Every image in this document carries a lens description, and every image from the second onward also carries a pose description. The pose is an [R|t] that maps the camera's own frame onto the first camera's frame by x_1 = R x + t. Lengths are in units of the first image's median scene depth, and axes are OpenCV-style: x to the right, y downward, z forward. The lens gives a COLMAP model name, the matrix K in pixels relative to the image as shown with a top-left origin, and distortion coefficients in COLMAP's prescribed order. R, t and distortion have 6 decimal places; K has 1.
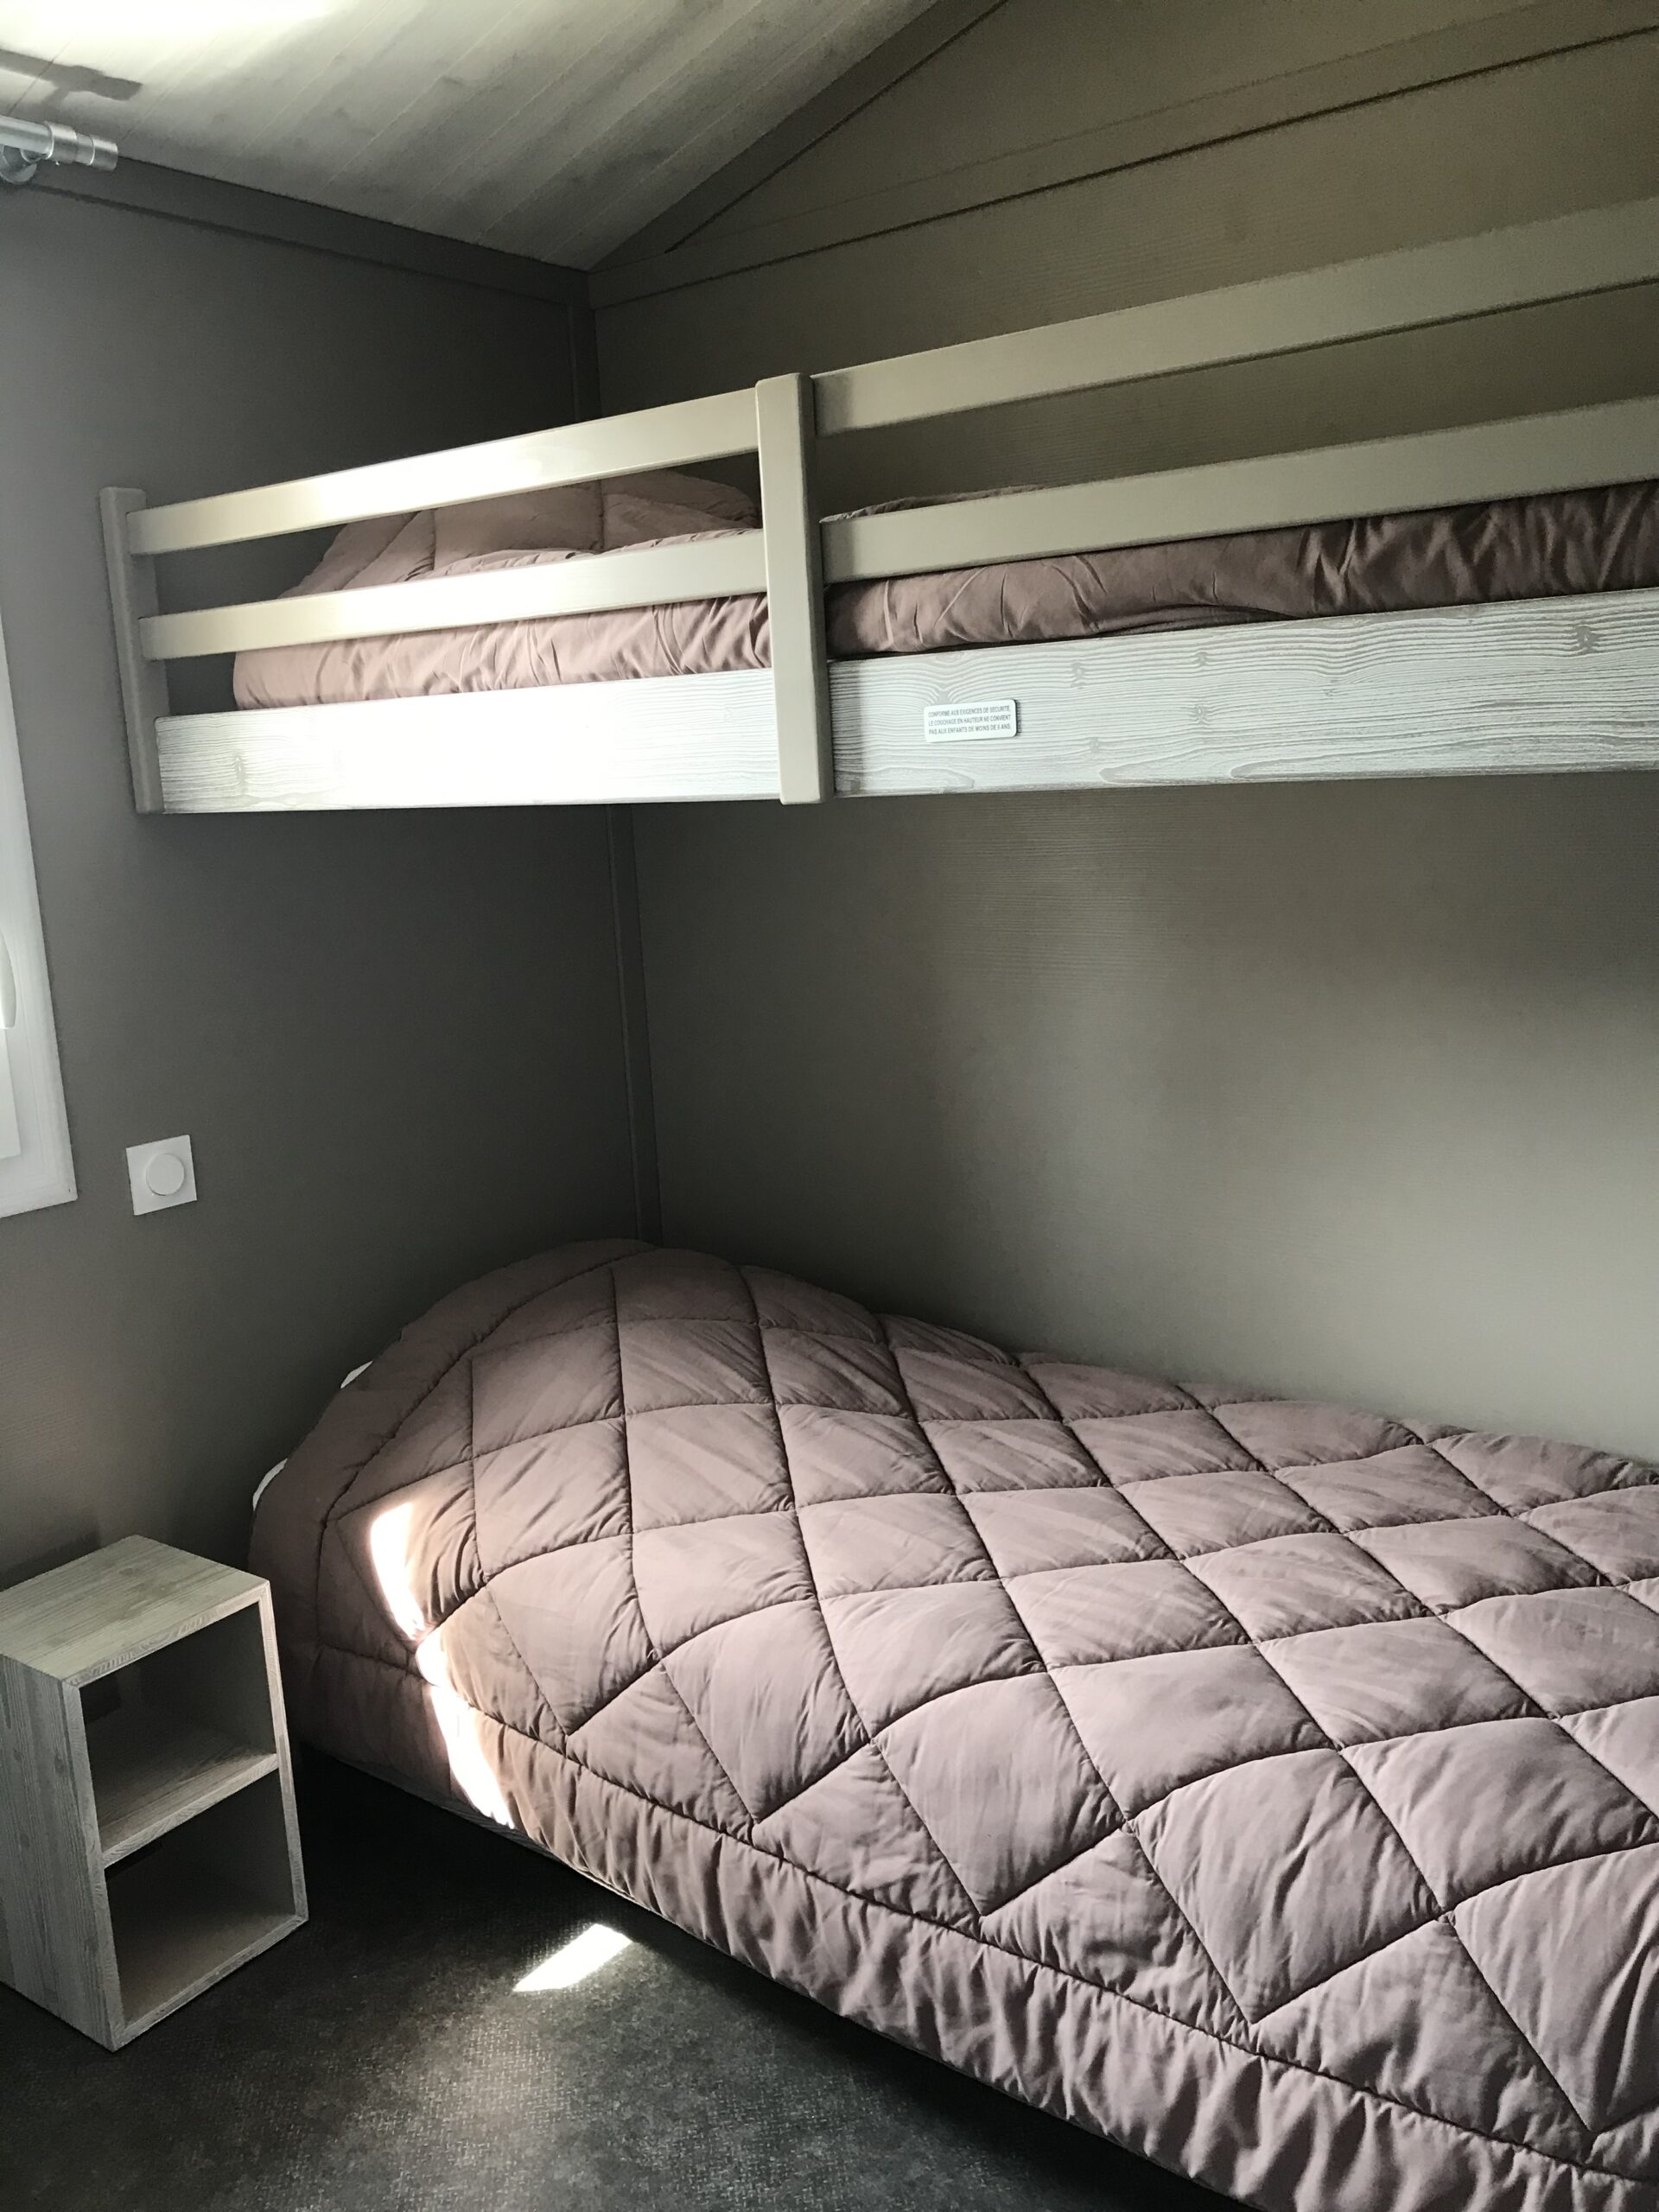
lens RADIAL K [[1814.5, 0, 870.8], [0, 1814.5, 1105.7], [0, 0, 1]] dist [-0.030266, 0.006187]
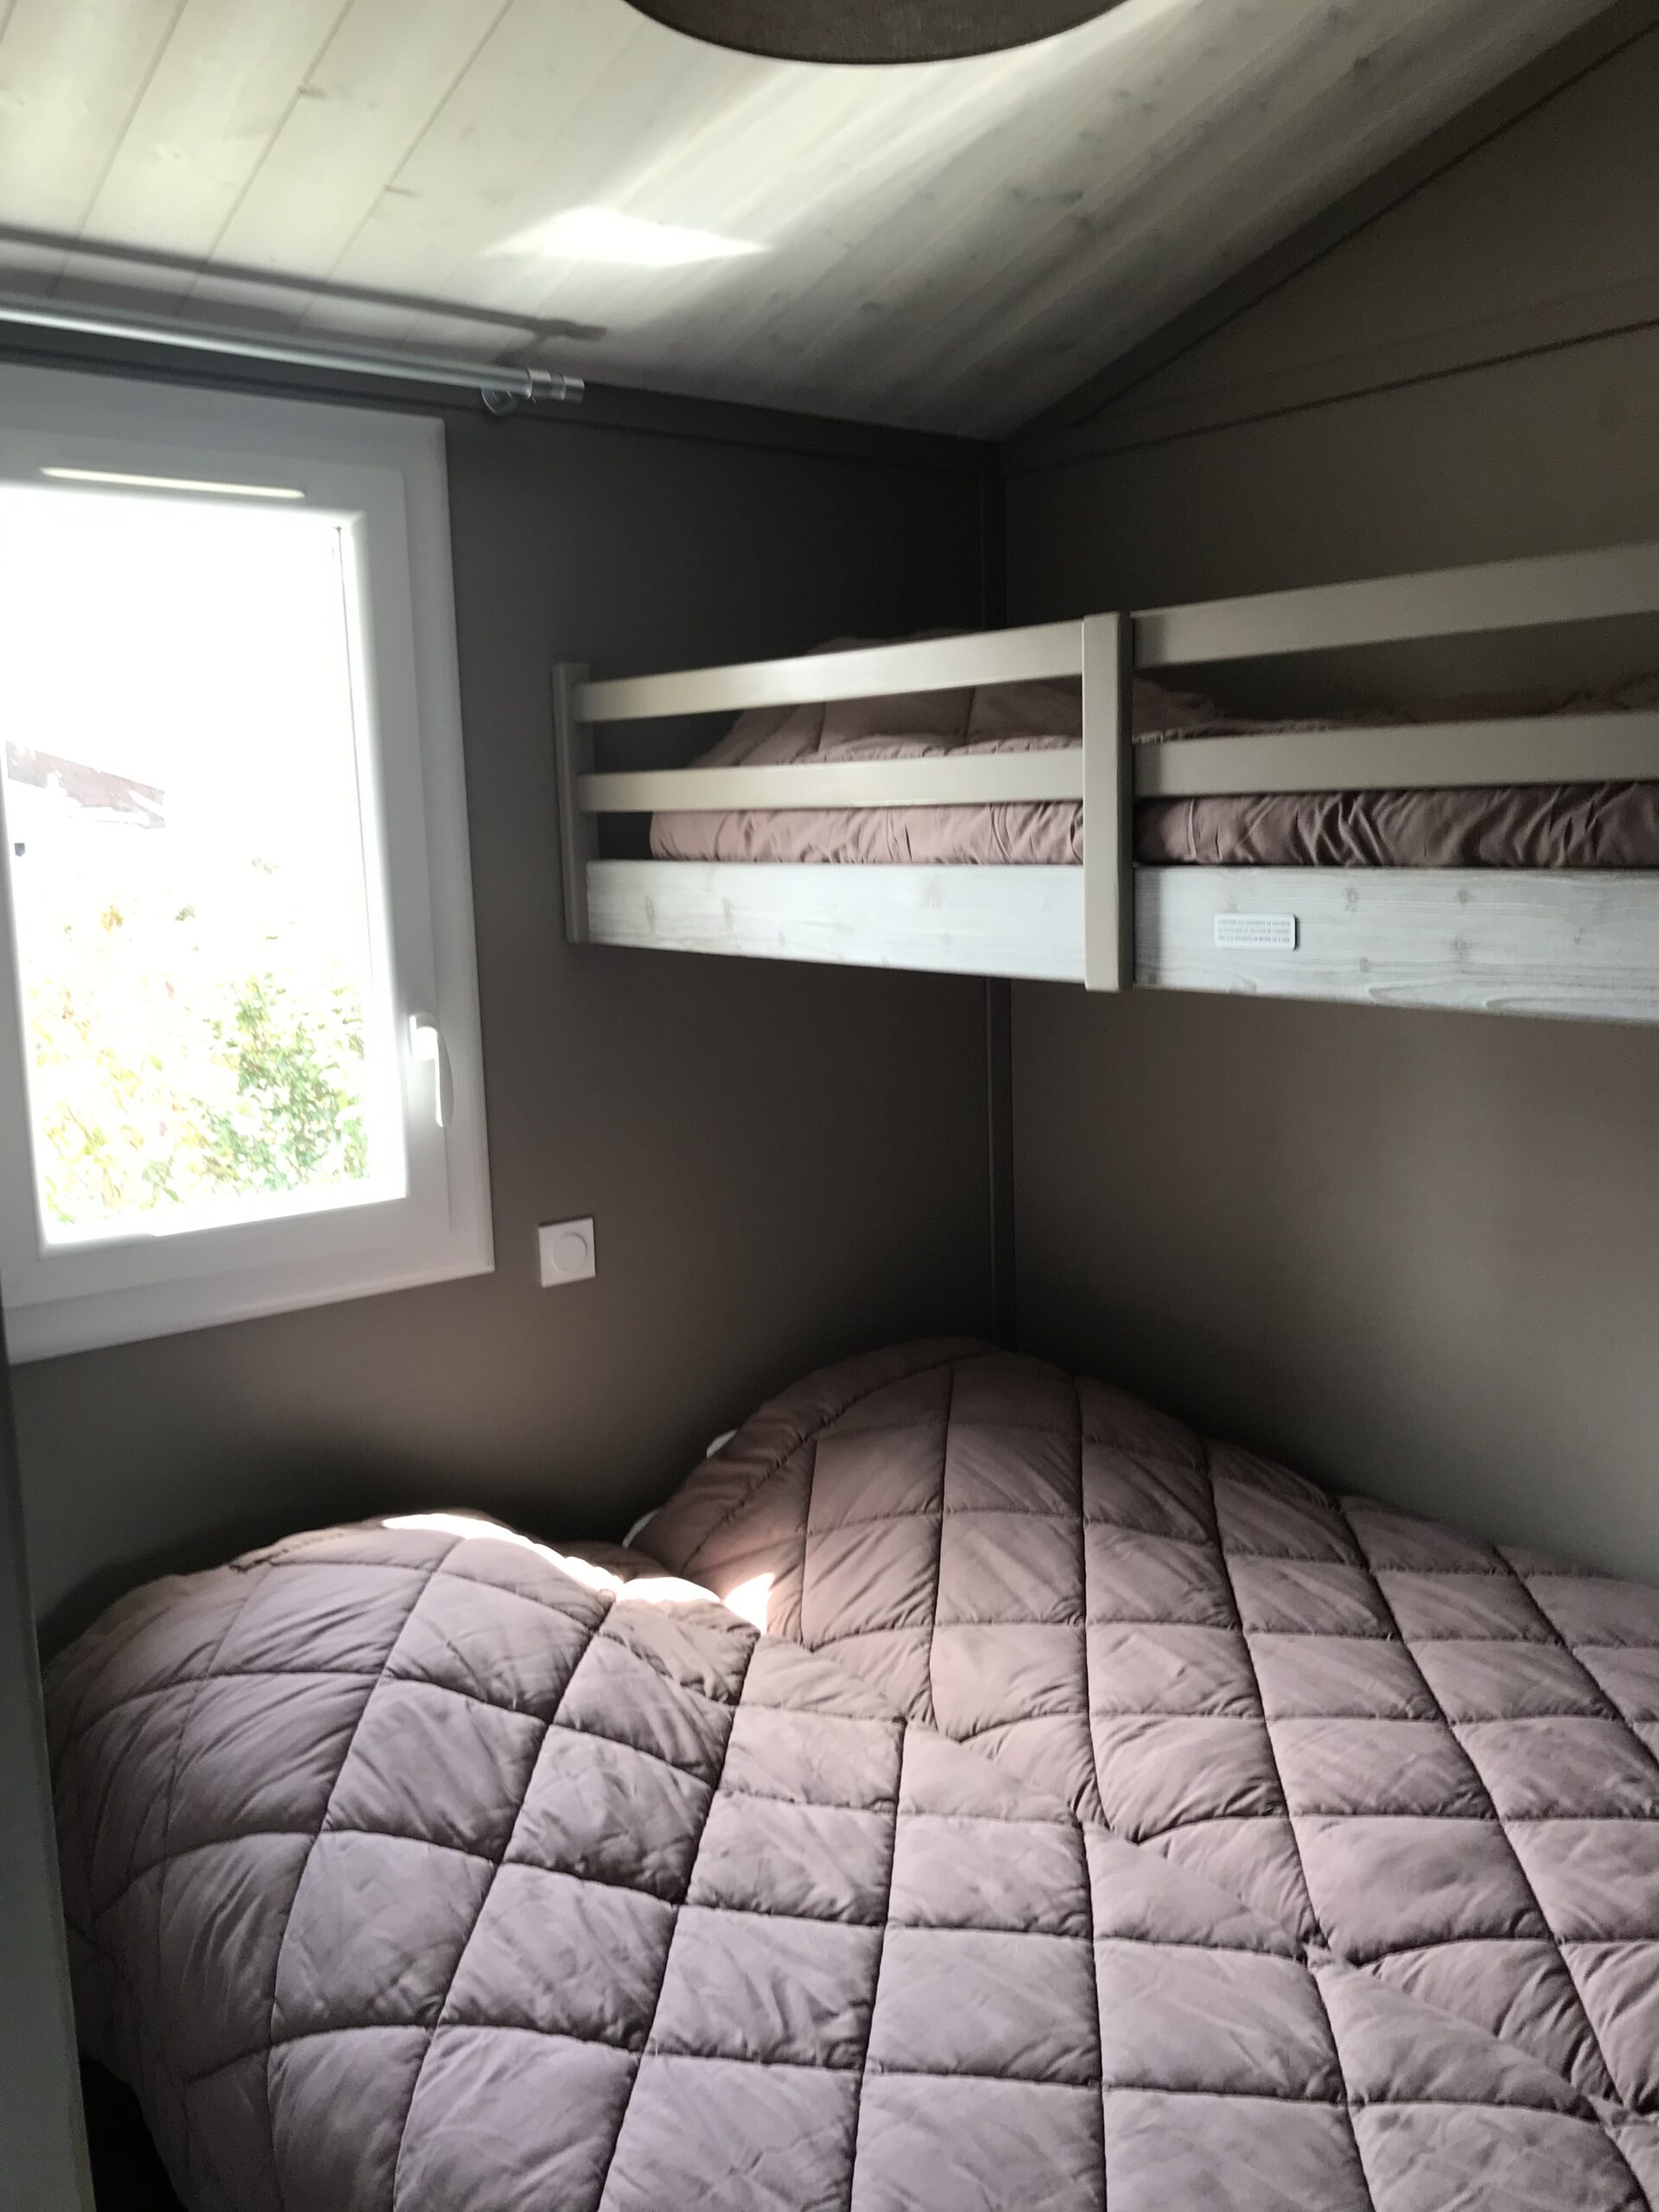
lens RADIAL K [[1814.5, 0, 870.8], [0, 1814.5, 1105.7], [0, 0, 1]] dist [-0.030266, 0.006187]
pose [[0.966636, 0.066378, -0.247404, 0.084071], [-0.073047, 0.997169, -0.017864, -0.057008], [0.245518, 0.035340, 0.968748, -0.079905]]
